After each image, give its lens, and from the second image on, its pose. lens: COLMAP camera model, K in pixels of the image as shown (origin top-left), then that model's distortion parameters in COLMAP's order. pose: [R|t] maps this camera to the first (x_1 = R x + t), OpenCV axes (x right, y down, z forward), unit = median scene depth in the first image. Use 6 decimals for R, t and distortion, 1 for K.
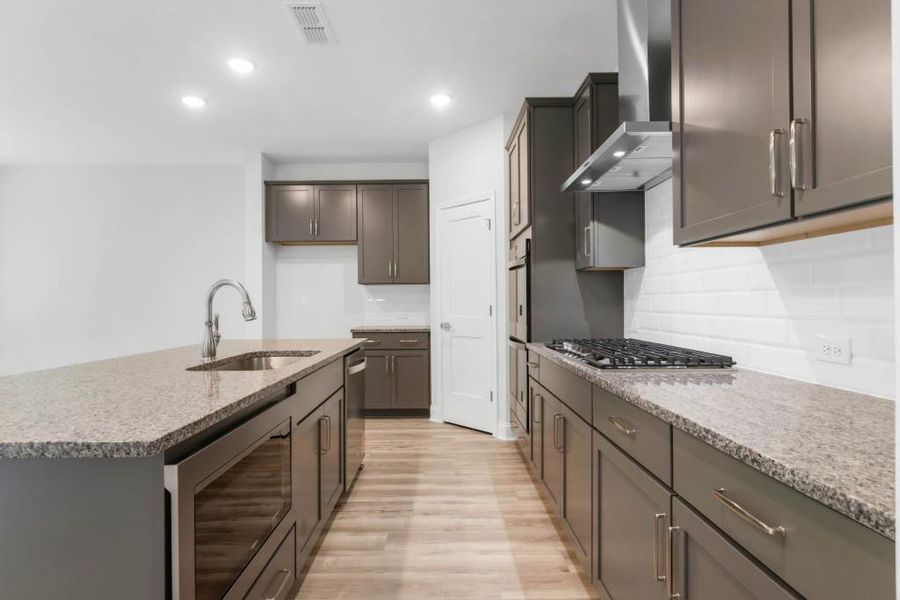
lens RADIAL K [[451.5, 0, 446.9], [0, 451.5, 301.1], [0, 0, 1]] dist [-0.001386, 0.000339]
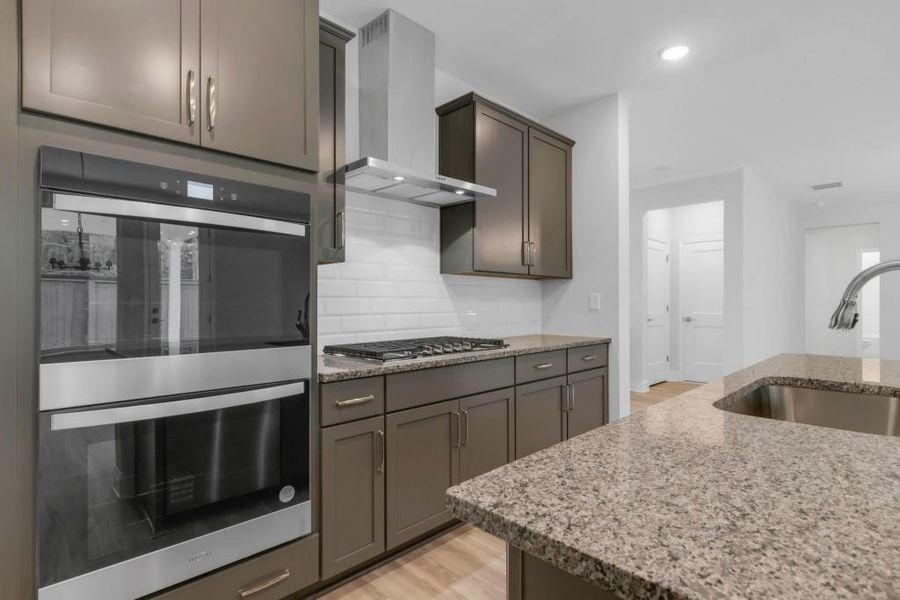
lens RADIAL K [[451.5, 0, 446.9], [0, 451.5, 301.1], [0, 0, 1]] dist [-0.001386, 0.000339]
pose [[-0.697617, 0.010576, 0.716393, -0.367689], [0.004171, 0.999934, -0.010701, 0.004435], [-0.716459, -0.004477, -0.697615, 1.330768]]
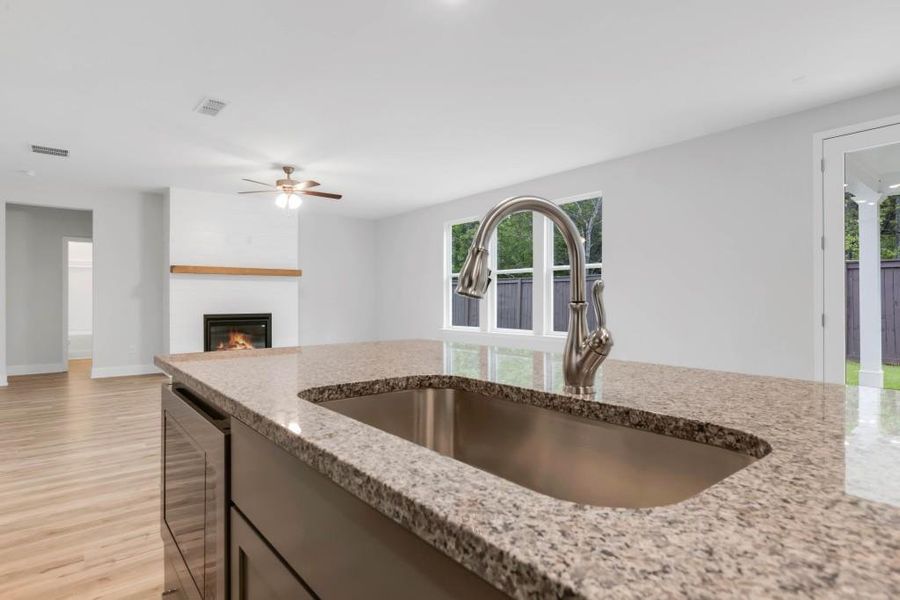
lens RADIAL K [[479.5, 0, 450.0], [0, 479.5, 300.0], [0, 0, 1]] dist [0.000888, 0.000185]
pose [[-0.774465, 0.006414, -0.632584, -0.117566], [0.008597, 0.999963, -0.000386, 0.032993], [0.632558, -0.005737, -0.774492, 0.959322]]
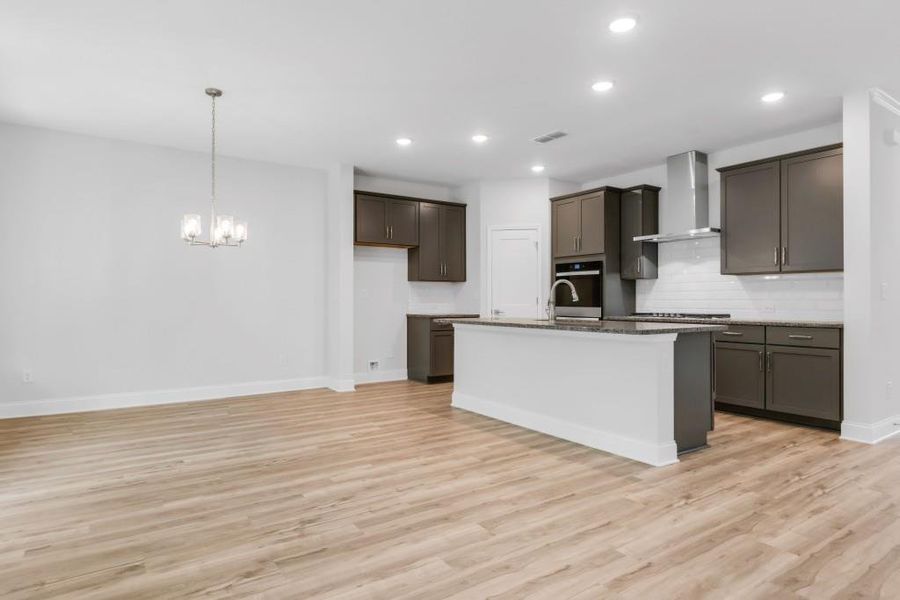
lens RADIAL K [[511.7, 0, 450.0], [0, 511.7, 300.0], [0, 0, 1]] dist [0.001519, 0.000434]
pose [[0.830148, 0.008793, 0.557474, -1.570931], [-0.008466, 0.999959, -0.003165, 0.036087], [-0.557479, -0.002092, 0.830189, -0.412361]]
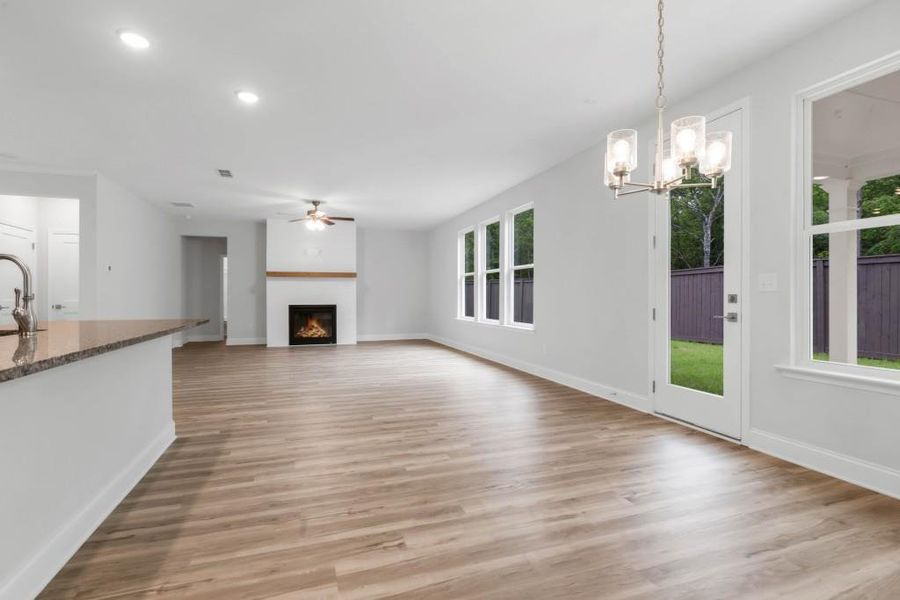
lens RADIAL K [[424.2, 0, 448.9], [0, 424.2, 297.9], [0, 0, 1]] dist [-0.005194, -0.000474]
pose [[-0.947264, 0.008467, -0.320344, -0.834040], [0.007594, 0.999963, 0.003974, 0.038353], [0.320366, 0.001332, -0.947293, 1.632417]]
